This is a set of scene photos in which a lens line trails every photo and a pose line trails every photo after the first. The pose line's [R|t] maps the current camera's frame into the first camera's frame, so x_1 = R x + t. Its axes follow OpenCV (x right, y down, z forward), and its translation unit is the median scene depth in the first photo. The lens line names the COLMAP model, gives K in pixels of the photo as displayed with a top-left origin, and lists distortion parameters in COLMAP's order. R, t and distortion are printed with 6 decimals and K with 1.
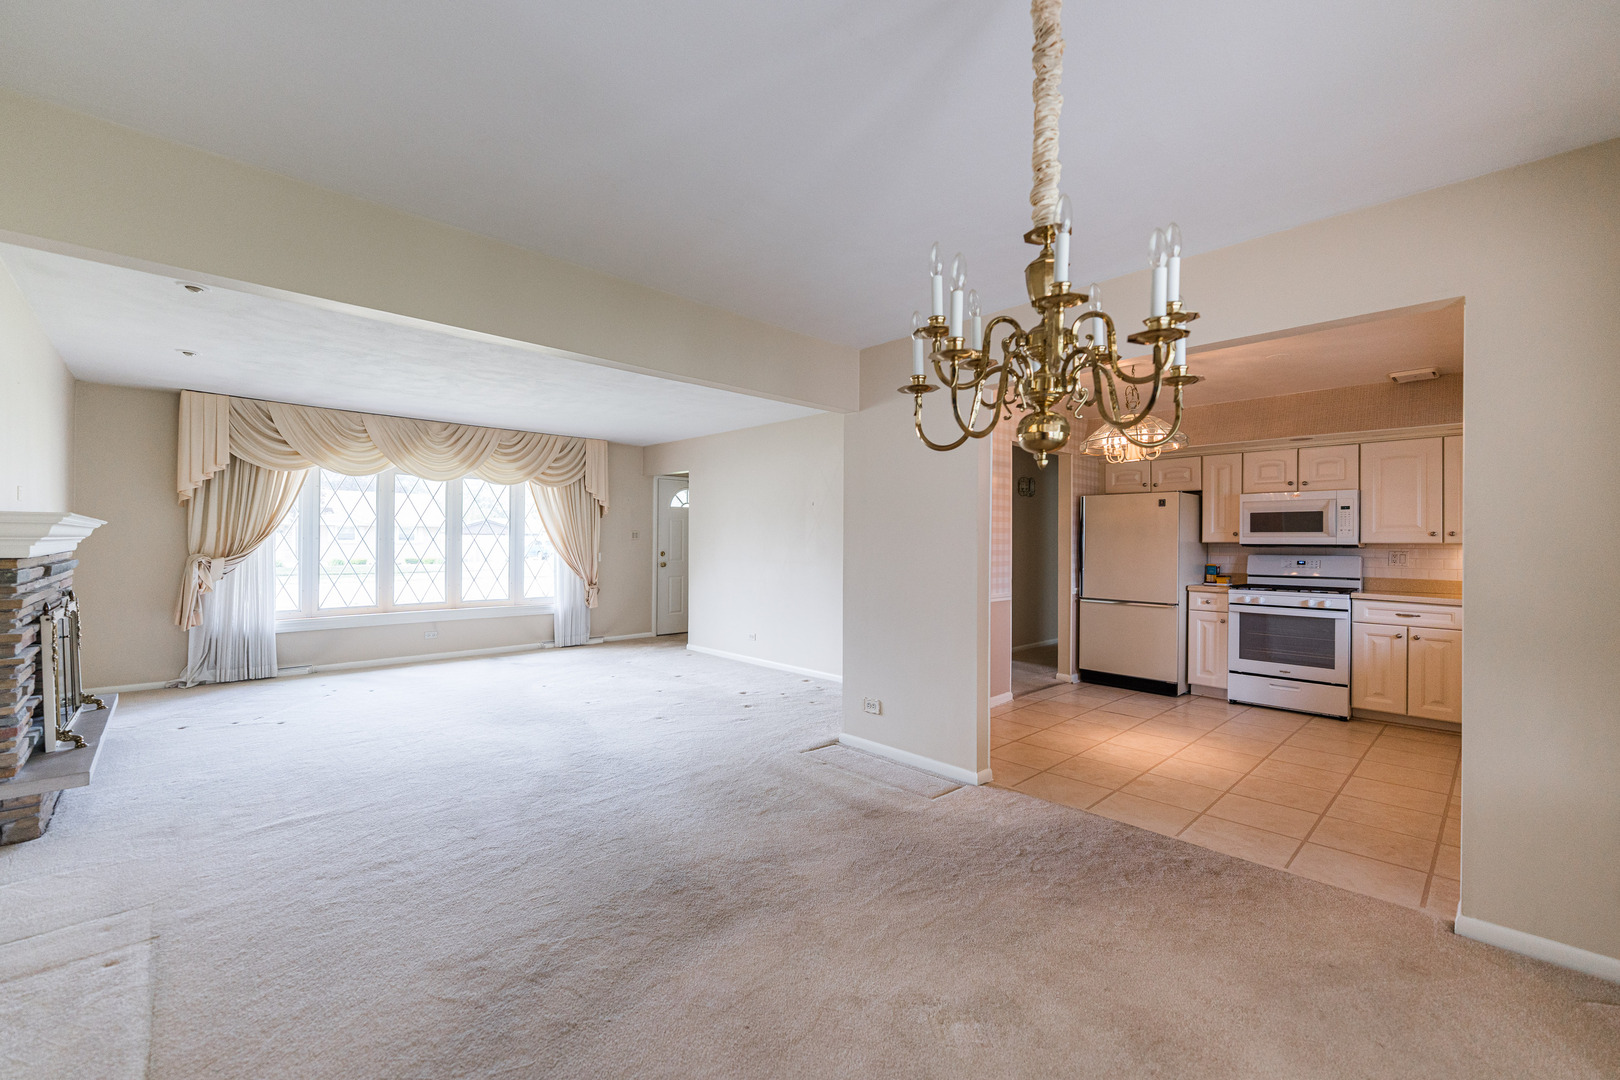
lens RADIAL K [[660.6, 0, 830.9], [0, 660.6, 550.7], [0, 0, 1]] dist [0.000230, 0.000425]
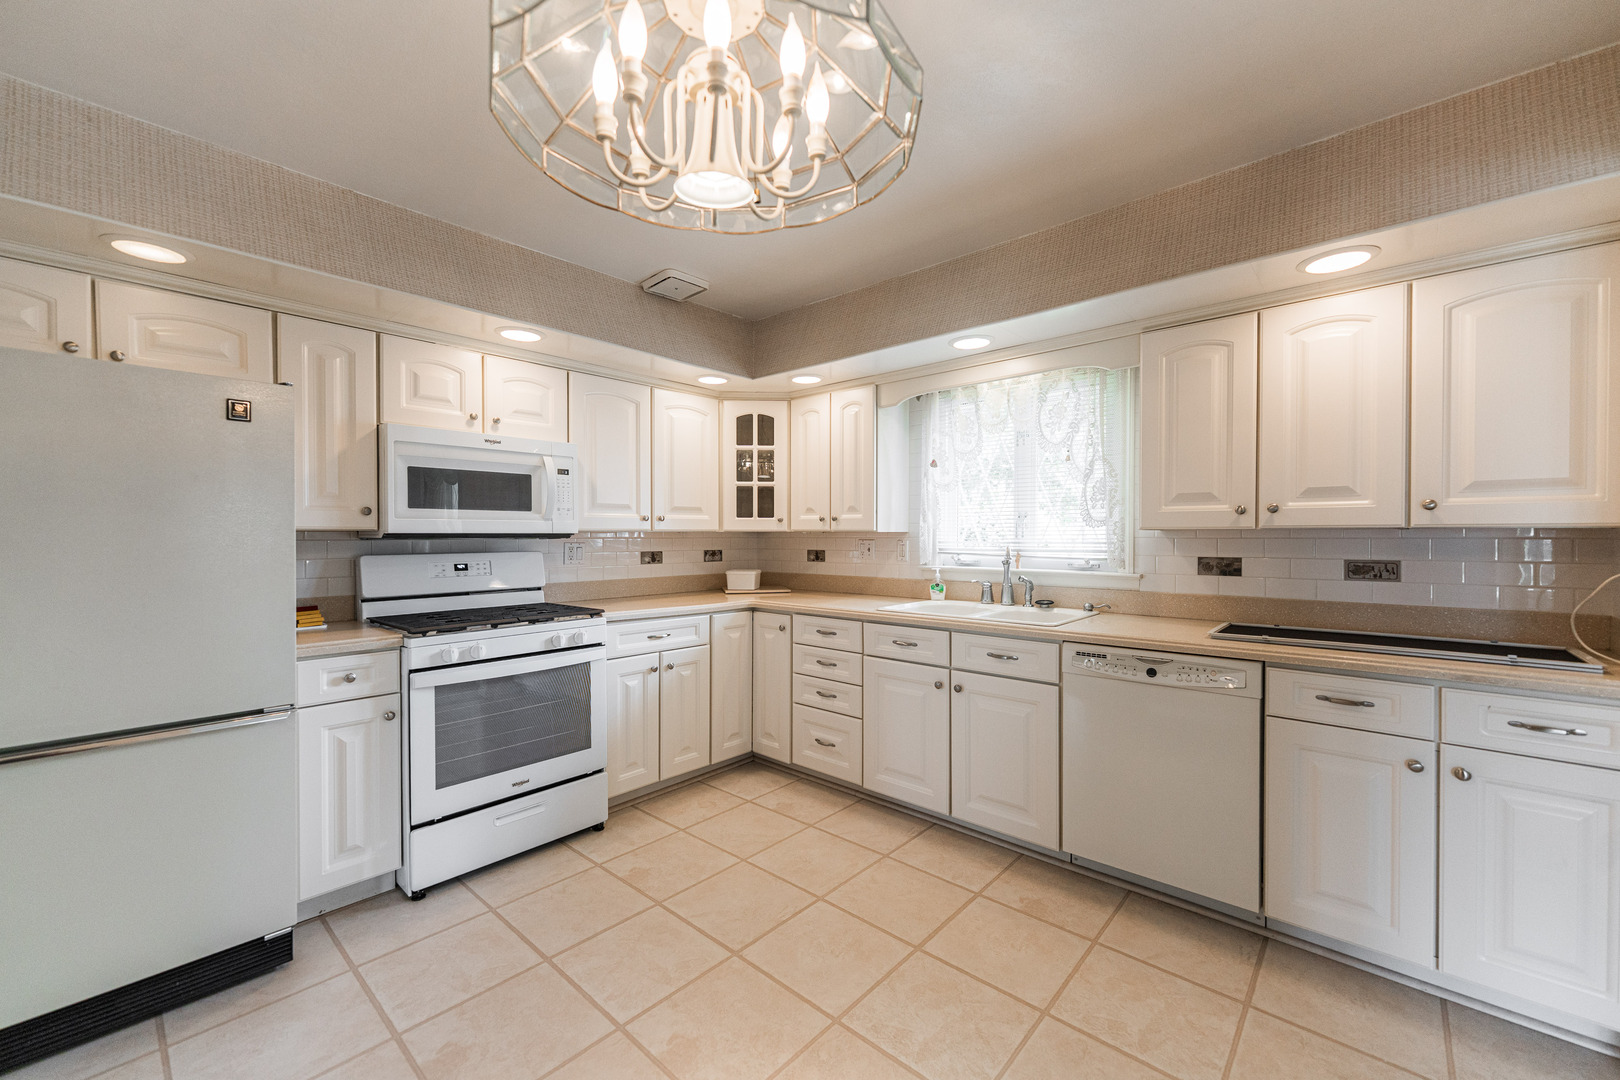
lens RADIAL K [[660.6, 0, 849.6], [0, 660.6, 535.8], [0, 0, 1]] dist [0.000230, 0.000425]
pose [[-0.049979, -0.010105, 0.998699, 0.159498], [0.011118, 0.999881, 0.010674, -0.010160], [-0.998688, 0.011637, -0.049861, 0.739969]]
